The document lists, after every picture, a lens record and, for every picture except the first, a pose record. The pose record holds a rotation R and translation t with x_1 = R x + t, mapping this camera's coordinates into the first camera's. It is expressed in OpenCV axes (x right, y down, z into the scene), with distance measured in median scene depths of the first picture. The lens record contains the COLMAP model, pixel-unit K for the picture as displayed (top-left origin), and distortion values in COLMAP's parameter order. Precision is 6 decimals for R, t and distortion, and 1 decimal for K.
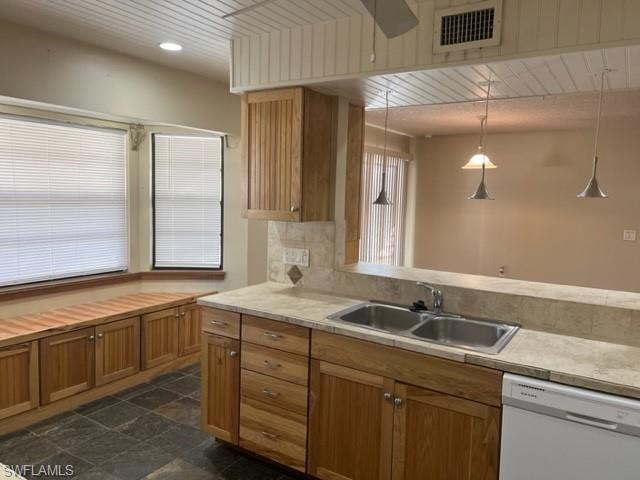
lens RADIAL K [[483.6, 0, 323.7], [0, 483.6, 235.6], [0, 0, 1]] dist [0.028960, -0.038451]
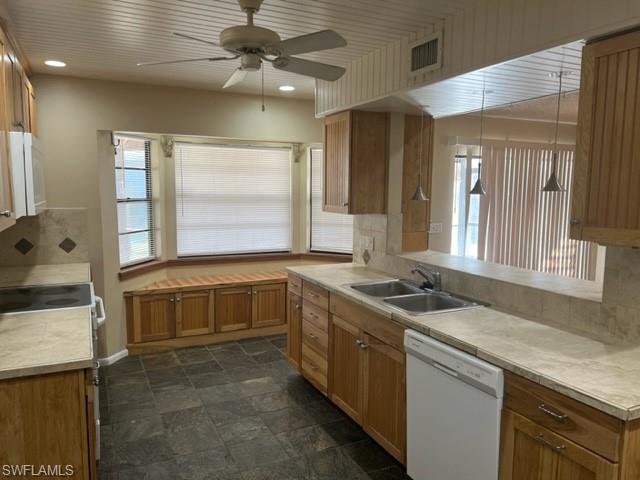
lens RADIAL K [[483.6, 0, 322.6], [0, 483.6, 240.9], [0, 0, 1]] dist [0.028960, -0.038451]
pose [[0.848781, 0.037681, -0.527400, 0.547854], [-0.033653, 0.999285, 0.017236, 0.023511], [0.527673, 0.003119, 0.849442, -0.137265]]
